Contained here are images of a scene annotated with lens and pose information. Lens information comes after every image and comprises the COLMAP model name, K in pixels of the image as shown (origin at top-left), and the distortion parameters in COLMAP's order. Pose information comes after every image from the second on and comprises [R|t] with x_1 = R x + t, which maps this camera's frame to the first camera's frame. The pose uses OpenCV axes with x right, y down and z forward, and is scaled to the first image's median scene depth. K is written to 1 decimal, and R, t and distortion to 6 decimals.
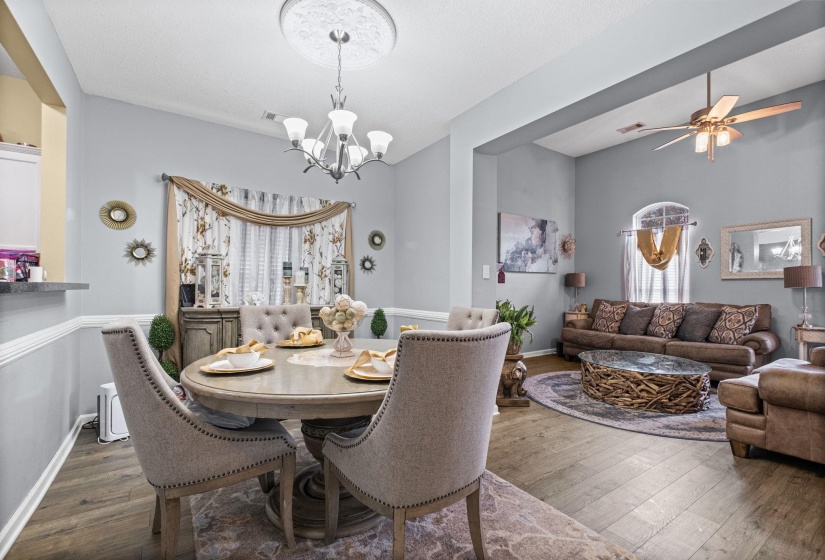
lens RADIAL K [[363.7, 0, 414.0], [0, 363.7, 285.7], [0, 0, 1]] dist [0.007175, -0.005880]
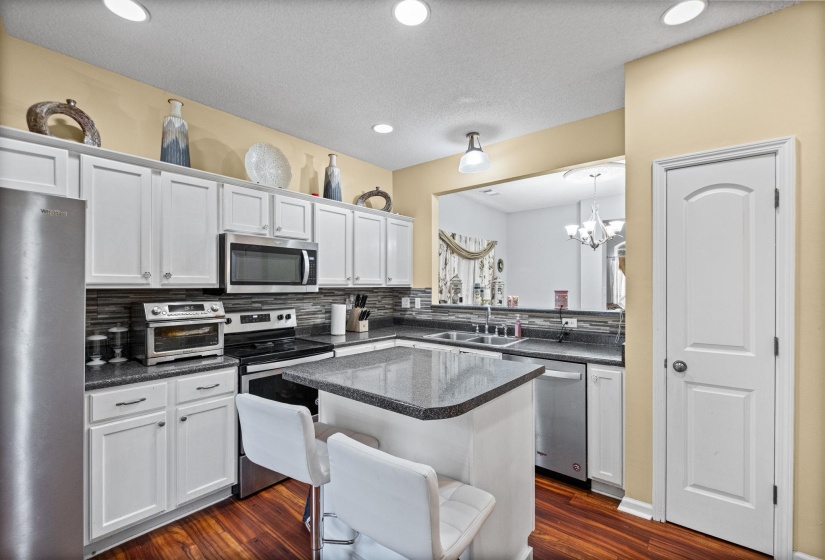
lens RADIAL K [[363.7, 0, 413.2], [0, 363.7, 285.4], [0, 0, 1]] dist [0.007175, -0.005880]
pose [[0.959407, -0.002973, 0.282009, -0.992653], [0.001819, 0.999989, 0.004352, -0.061884], [-0.282019, -0.003662, 0.959402, -0.348354]]
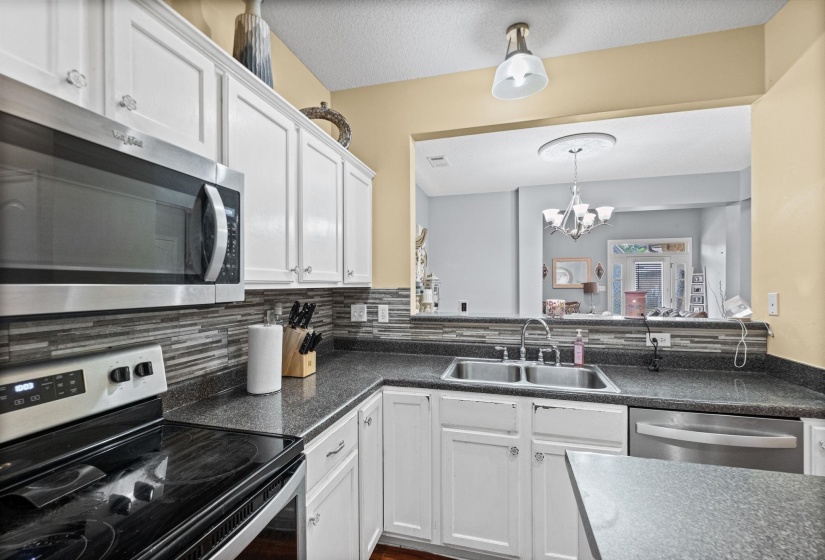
lens RADIAL K [[363.7, 0, 413.4], [0, 363.7, 285.5], [0, 0, 1]] dist [0.007175, -0.005880]
pose [[0.756894, -0.006669, 0.653503, -1.060216], [0.001381, 0.999962, 0.008604, -0.060376], [-0.653536, -0.005610, 0.756875, 0.147706]]
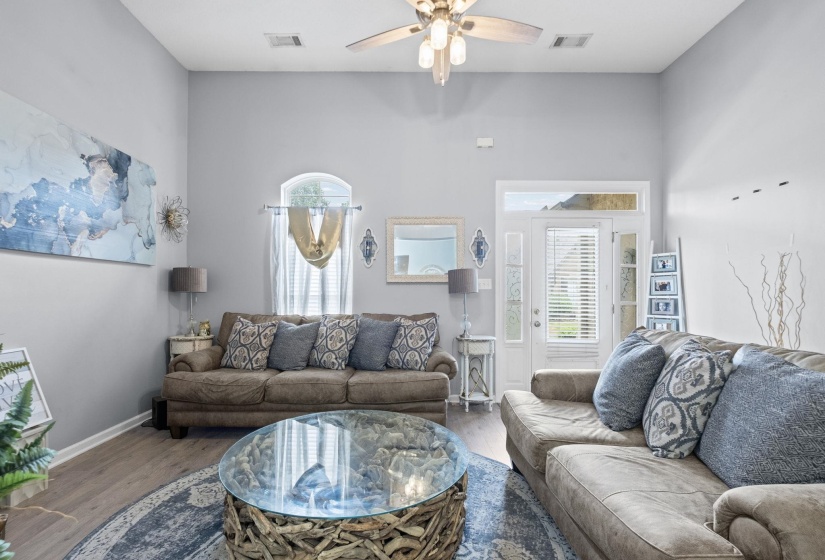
lens RADIAL K [[363.7, 0, 401.0], [0, 363.7, 293.6], [0, 0, 1]] dist [0.007175, -0.005880]
pose [[0.561474, -0.001319, 0.827493, 0.268643], [-0.004881, 0.999976, 0.004906, 0.002495], [-0.827480, -0.006794, 0.561454, 0.692538]]
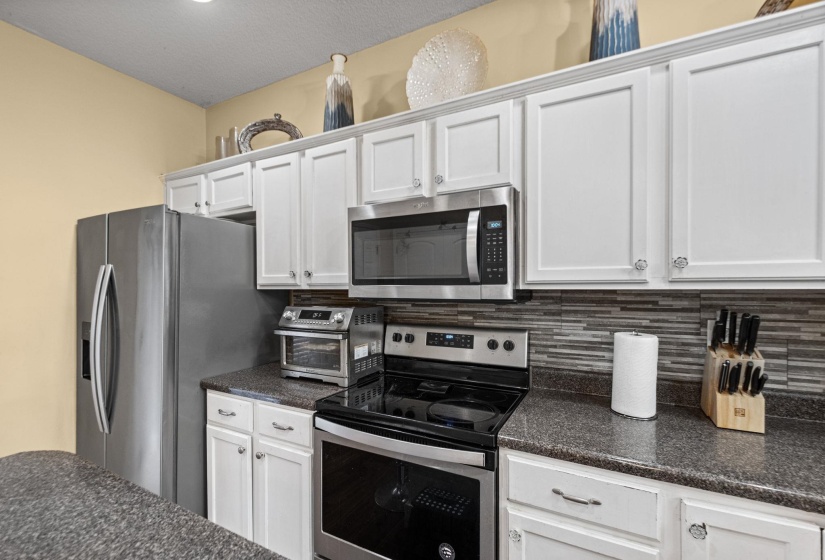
lens RADIAL K [[363.7, 0, 410.6], [0, 363.7, 289.5], [0, 0, 1]] dist [0.007175, -0.005880]
pose [[0.469806, 0.004440, -0.882758, -0.709097], [0.011436, 0.999873, 0.011115, -0.059350], [0.882696, -0.015317, 0.469696, 0.227183]]
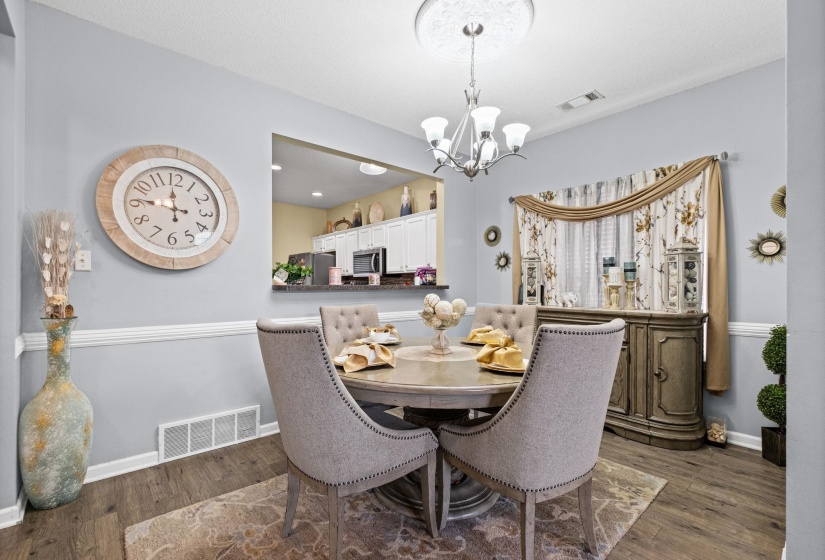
lens RADIAL K [[363.7, 0, 405.9], [0, 363.7, 287.8], [0, 0, 1]] dist [0.007175, -0.005880]
pose [[0.110311, -0.002165, -0.993895, 0.437702], [0.006416, 0.999978, -0.001466, 0.003685], [0.993876, -0.006215, 0.110323, 0.418611]]
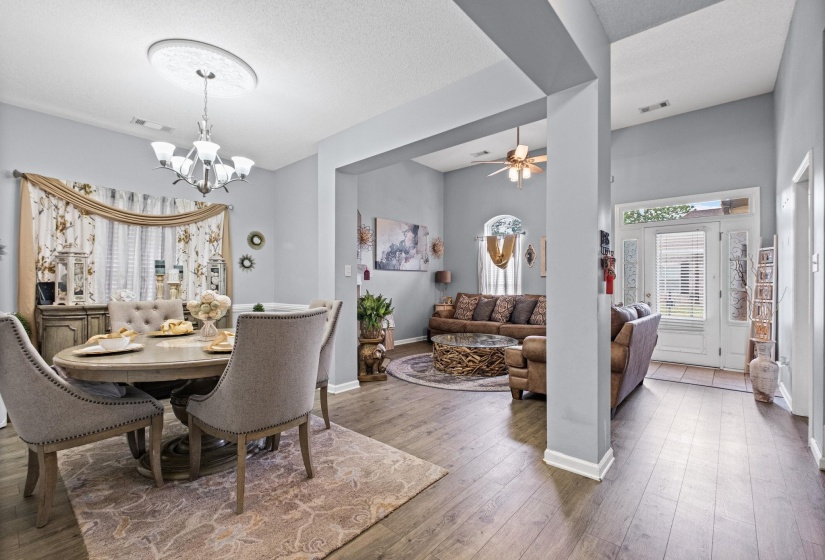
lens RADIAL K [[363.7, 0, 415.3], [0, 363.7, 284.3], [0, 0, 1]] dist [0.007175, -0.005880]
pose [[0.965457, -0.006125, 0.260491, 0.084316], [0.004277, 0.999962, 0.007660, -0.001131], [-0.260528, -0.006281, 0.965446, -0.196538]]
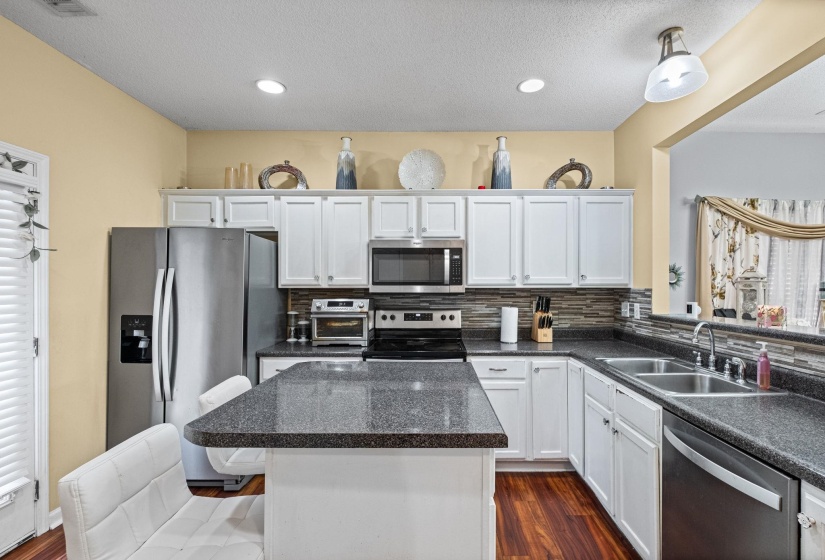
lens RADIAL K [[363.7, 0, 436.8], [0, 363.7, 287.5], [0, 0, 1]] dist [0.007175, -0.005880]
pose [[0.829806, -0.001761, -0.558049, -0.603488], [0.005844, 0.999968, 0.005535, -0.059189], [0.558021, -0.007854, 0.829790, -0.168695]]
